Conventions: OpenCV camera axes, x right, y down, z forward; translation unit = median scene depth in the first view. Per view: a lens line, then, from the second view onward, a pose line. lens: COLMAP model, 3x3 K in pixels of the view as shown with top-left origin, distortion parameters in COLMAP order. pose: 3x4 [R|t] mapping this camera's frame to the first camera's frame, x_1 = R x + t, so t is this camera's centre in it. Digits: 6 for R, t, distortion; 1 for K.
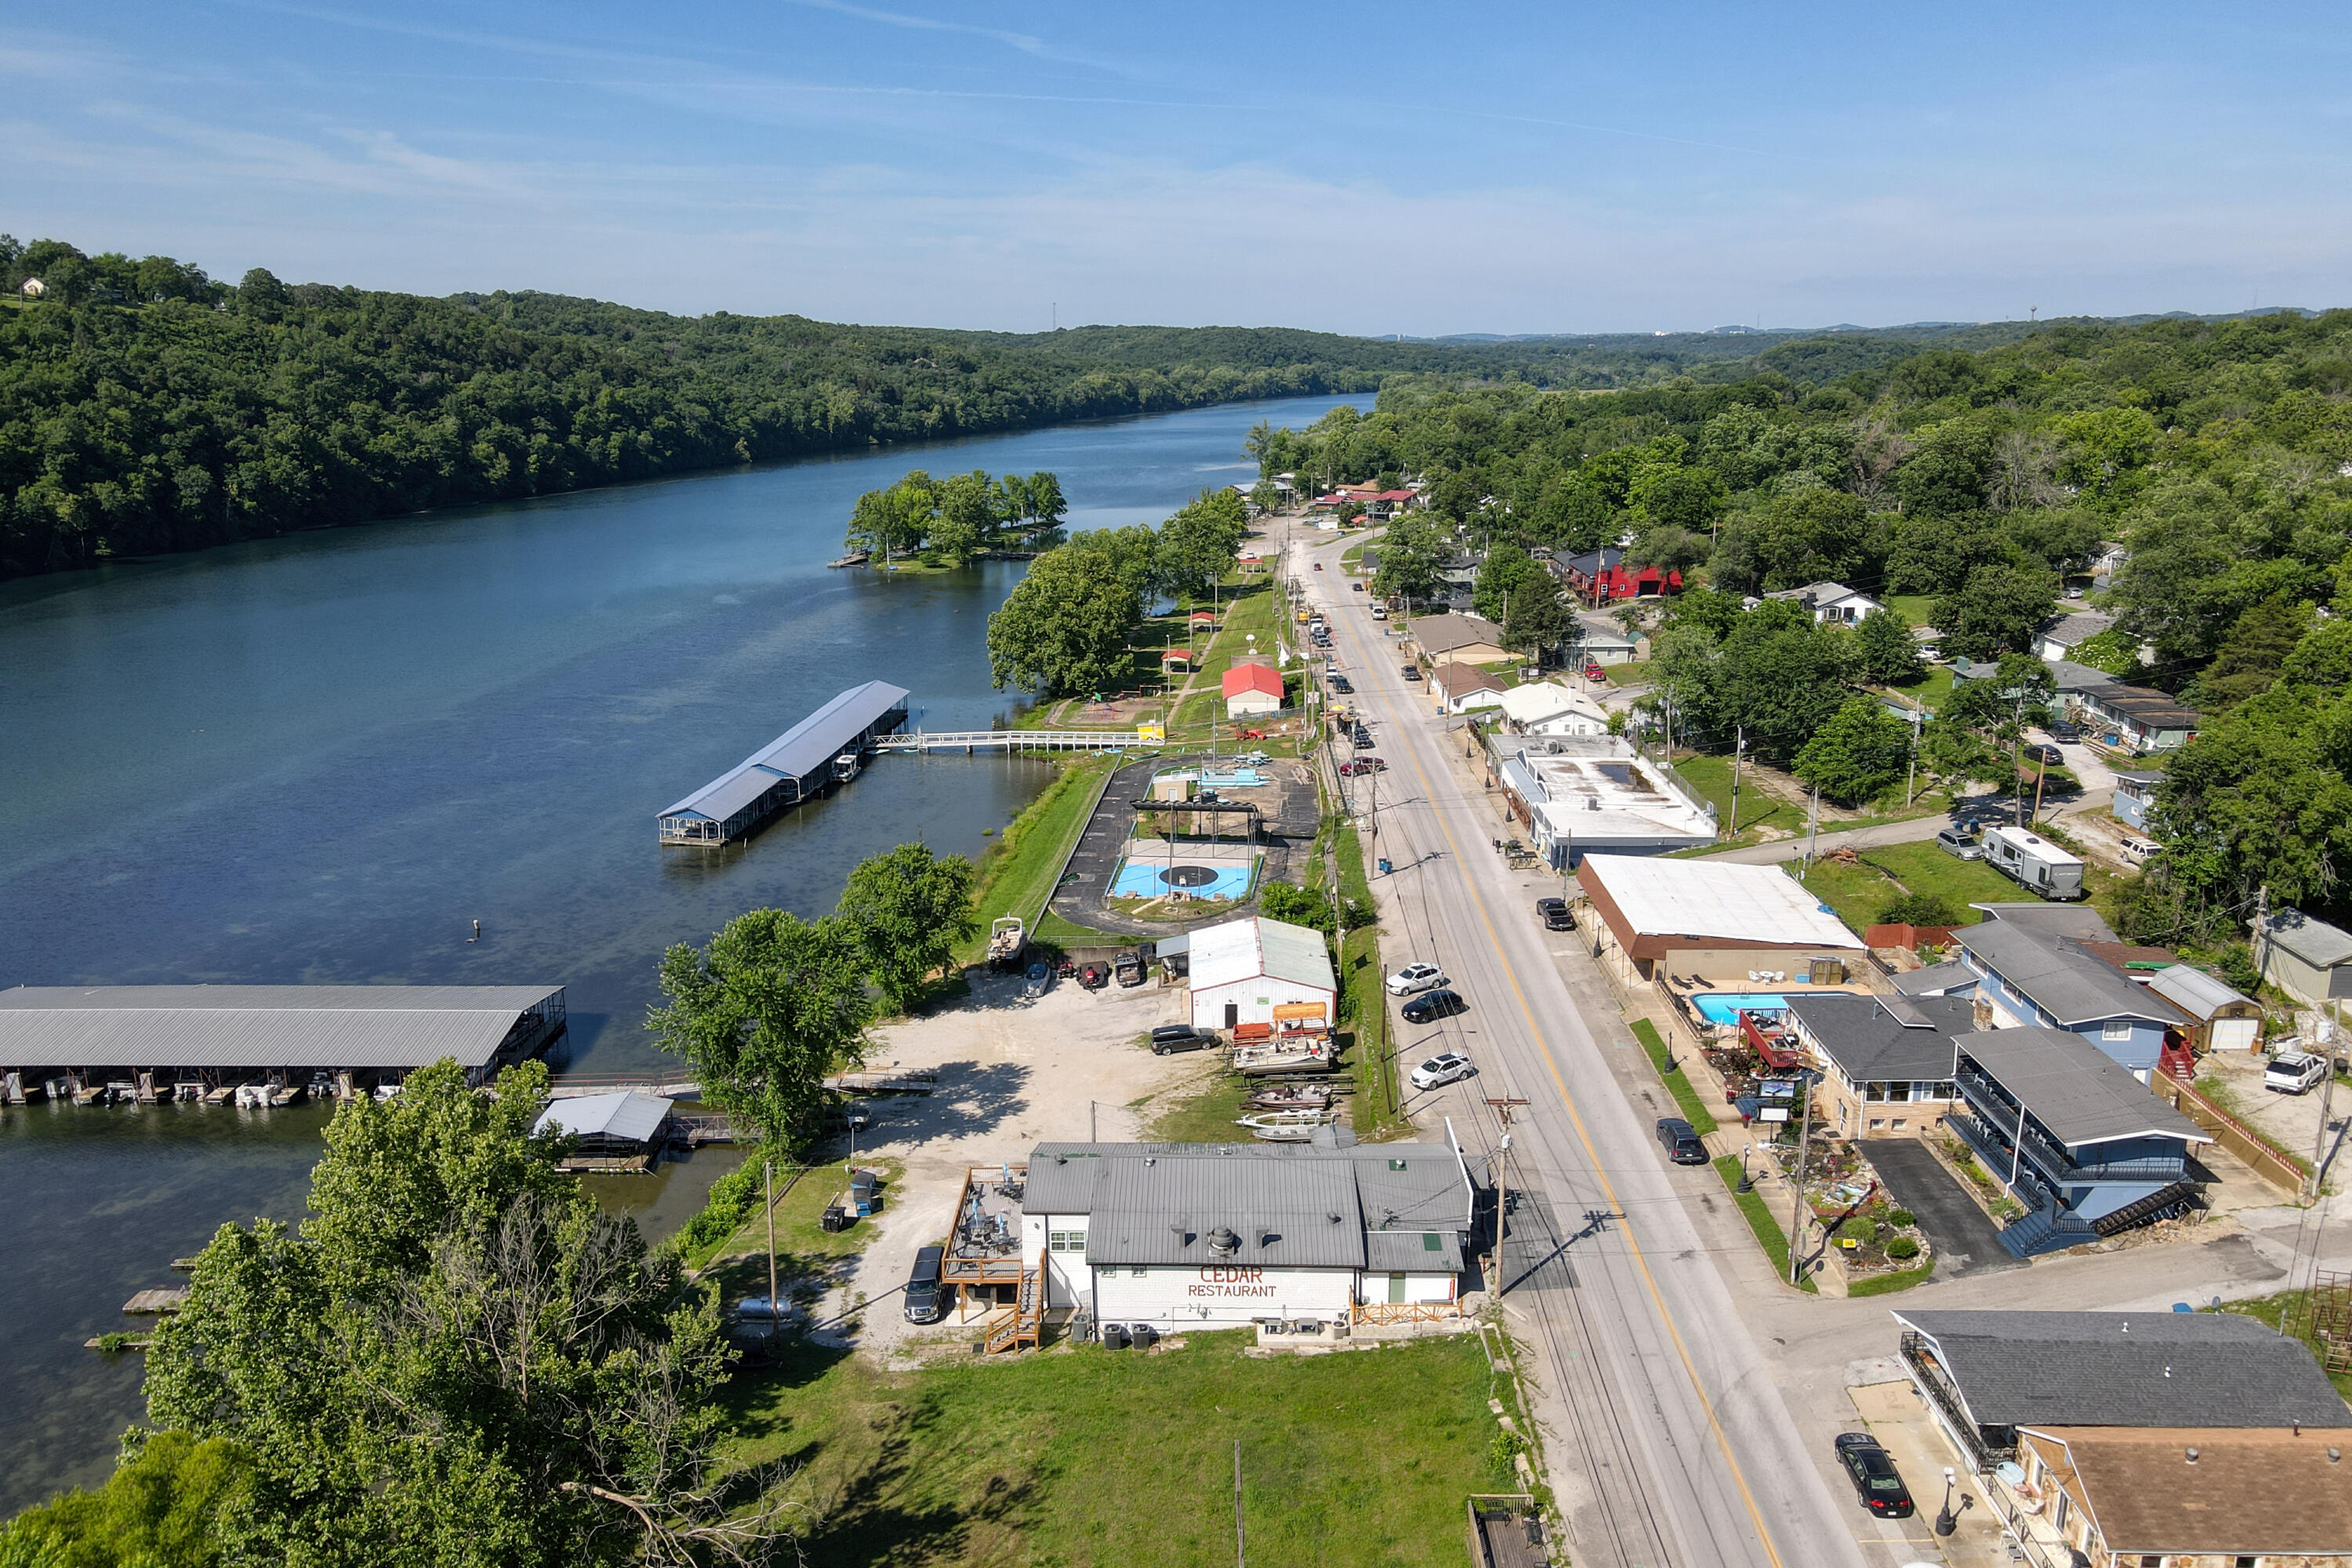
lens RADIAL K [[1723.9, 0, 1159.9], [0, 1723.9, 789.4], [0, 0, 1]] dist [-0.002364, 0.040757]
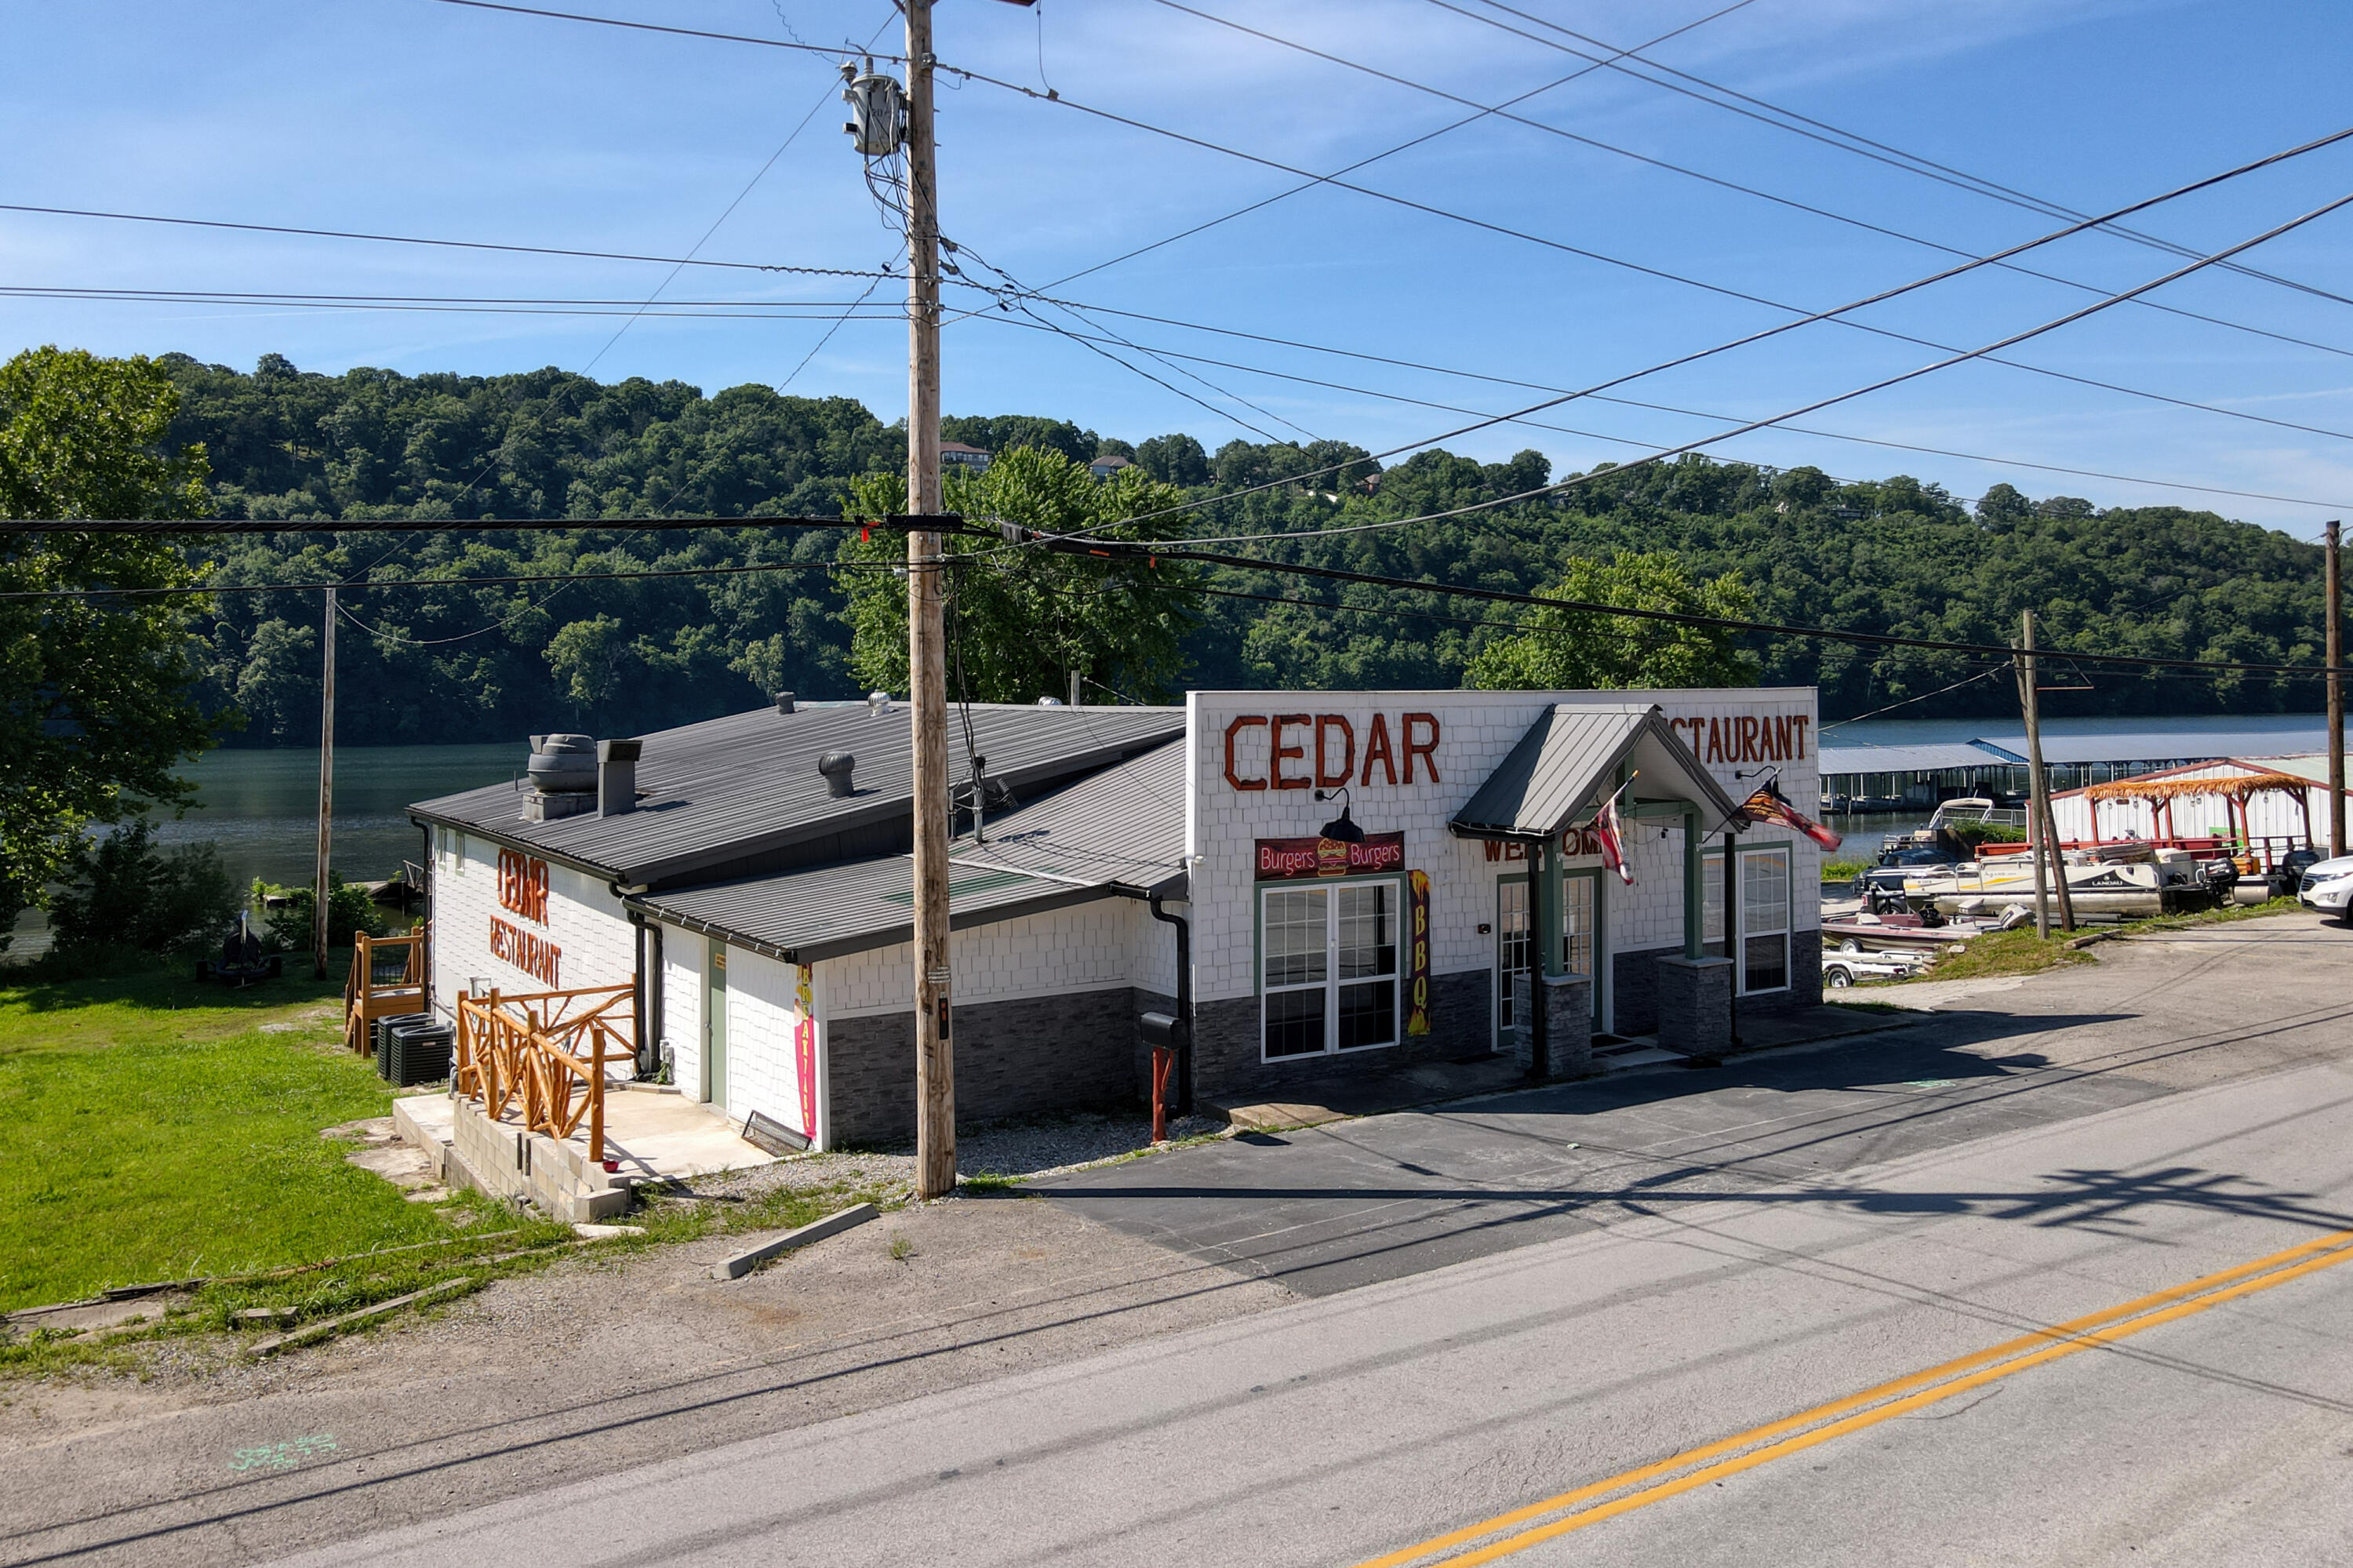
lens RADIAL K [[1787.0, 0, 1172.9], [0, 1787.0, 665.7], [0, 0, 1]] dist [-0.009323, 0.057598]
pose [[0.558713, -0.009926, -0.829302, 0.241605], [-0.200282, 0.968719, -0.146527, 0.185299], [0.804815, 0.247961, 0.539248, 0.635467]]
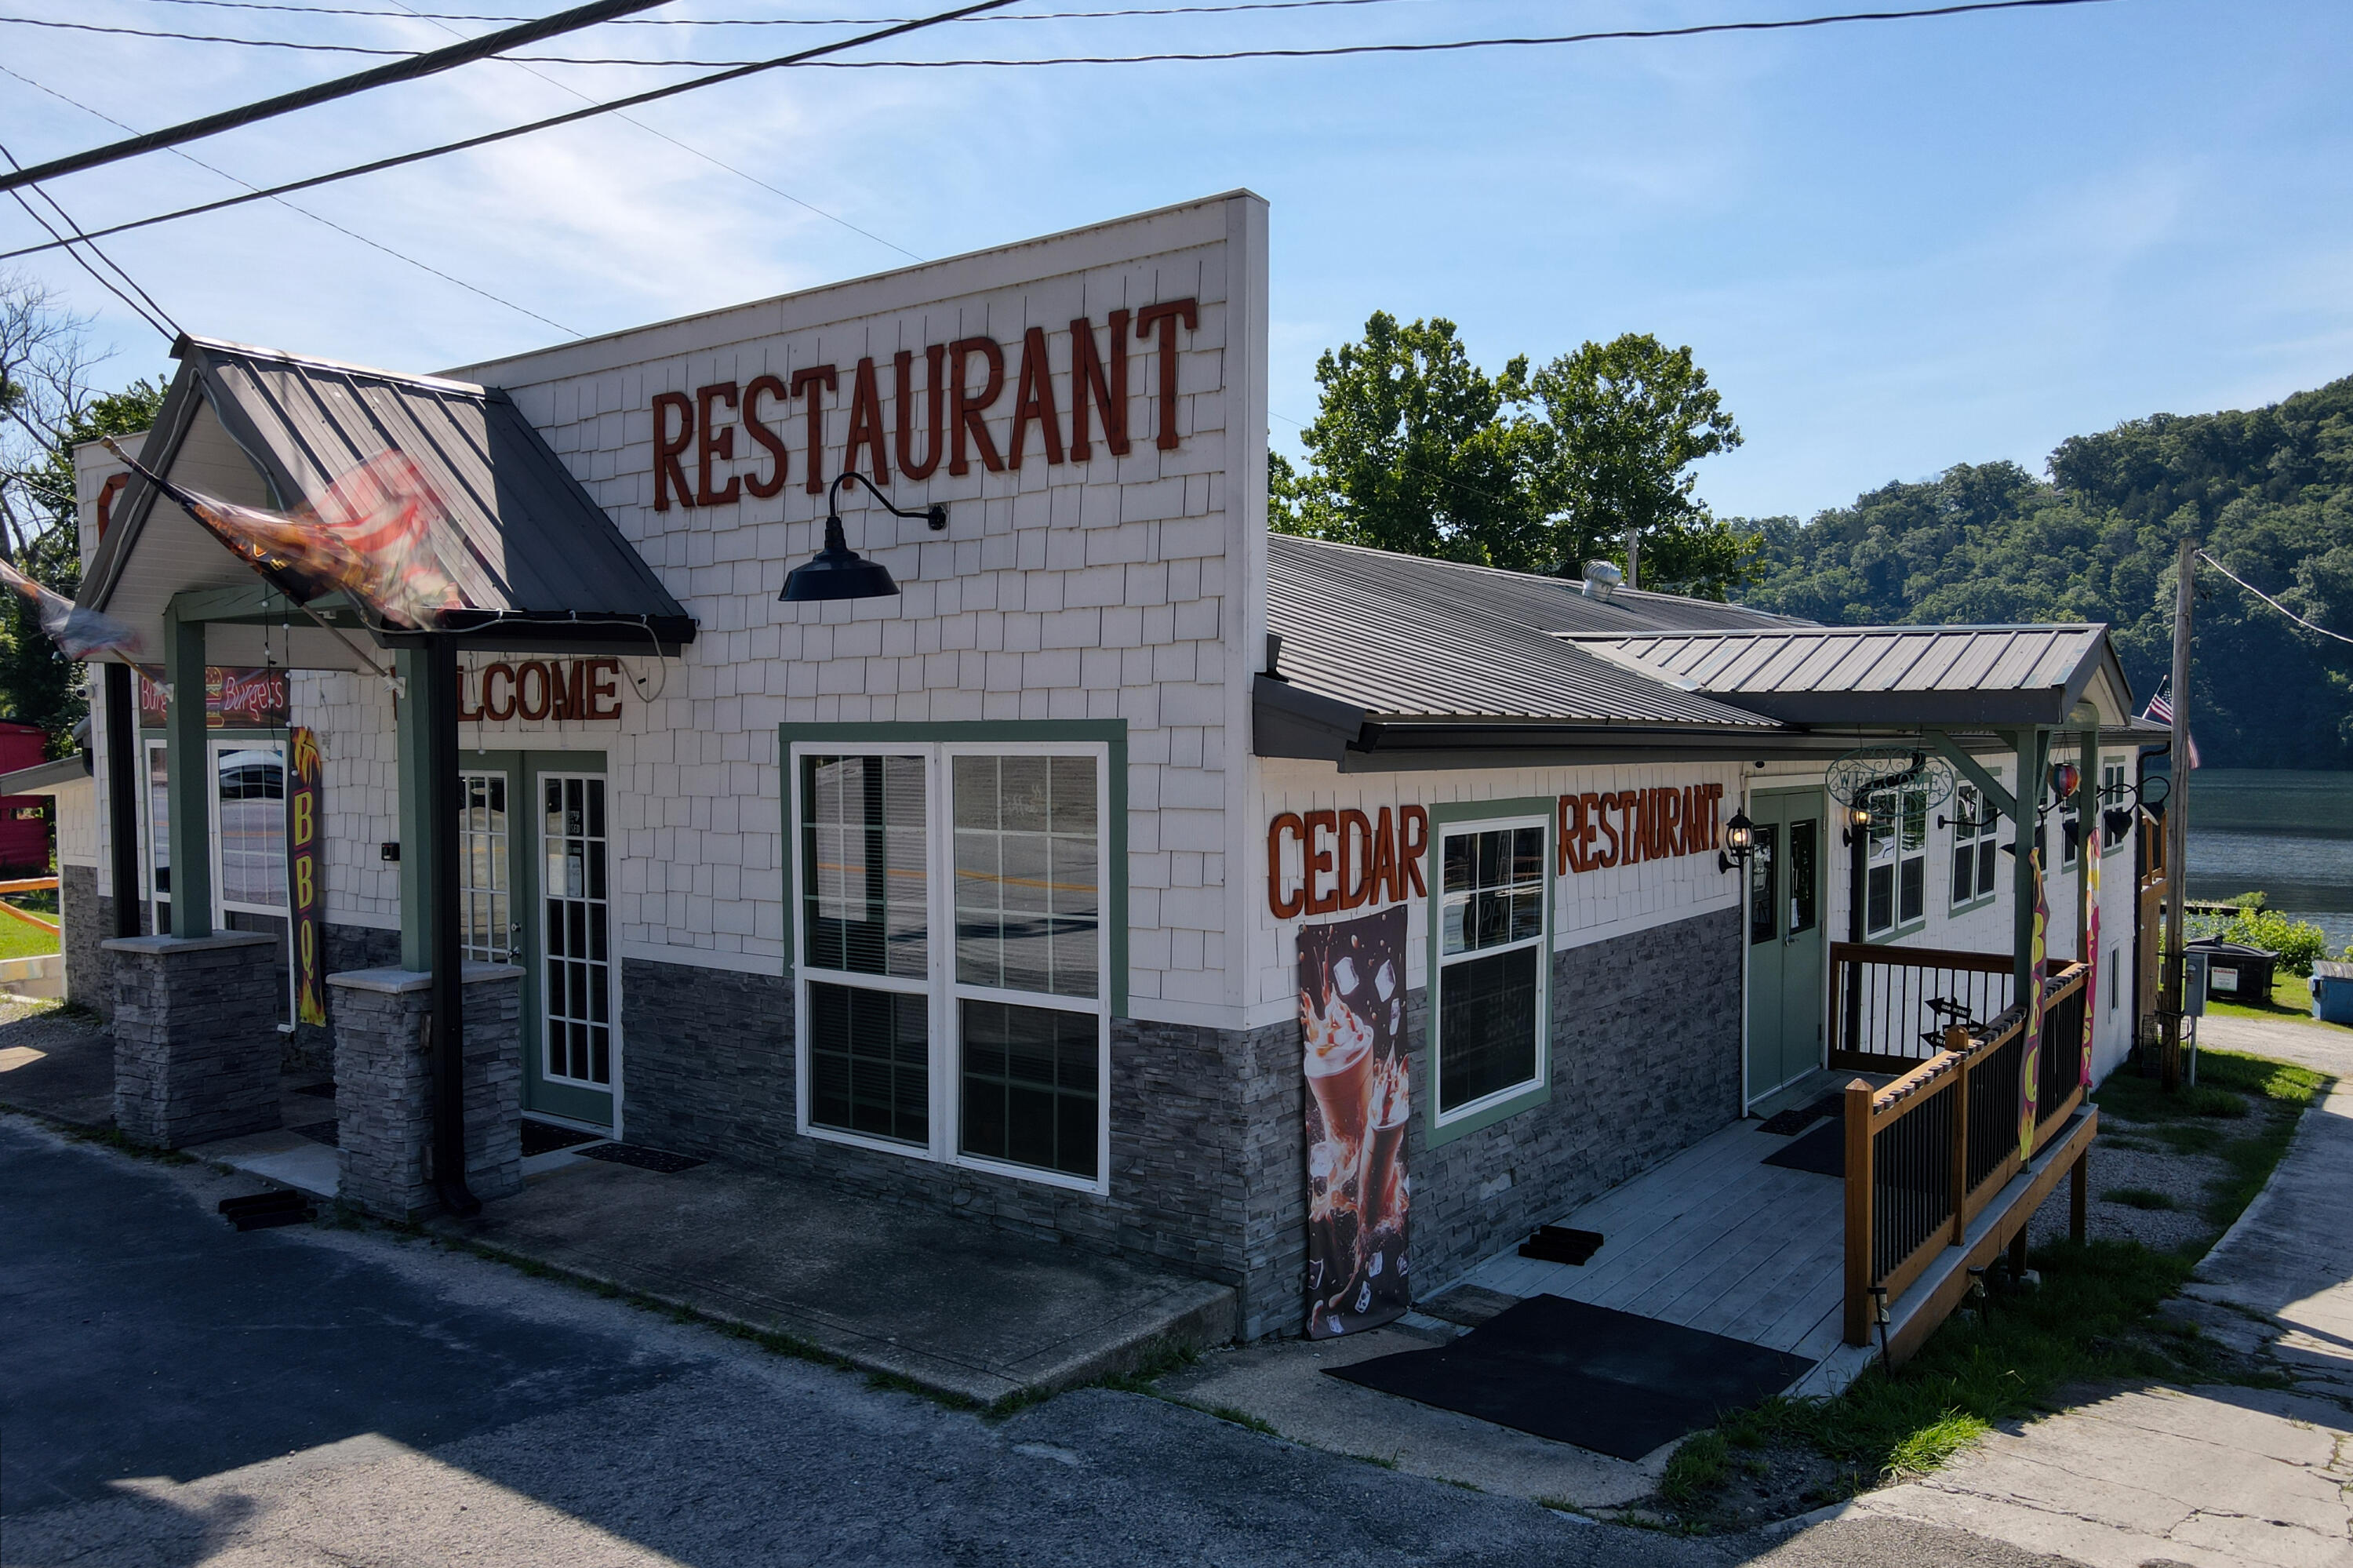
lens RADIAL K [[1734.0, 0, 1158.0], [0, 1734.0, 792.0], [0, 0, 1]] dist [0.004744, 0.004085]
pose [[-0.573362, 0.035216, -0.818545, 0.172877], [-0.195462, 0.964348, 0.178403, 0.156955], [0.795645, 0.262284, -0.546037, 0.810983]]
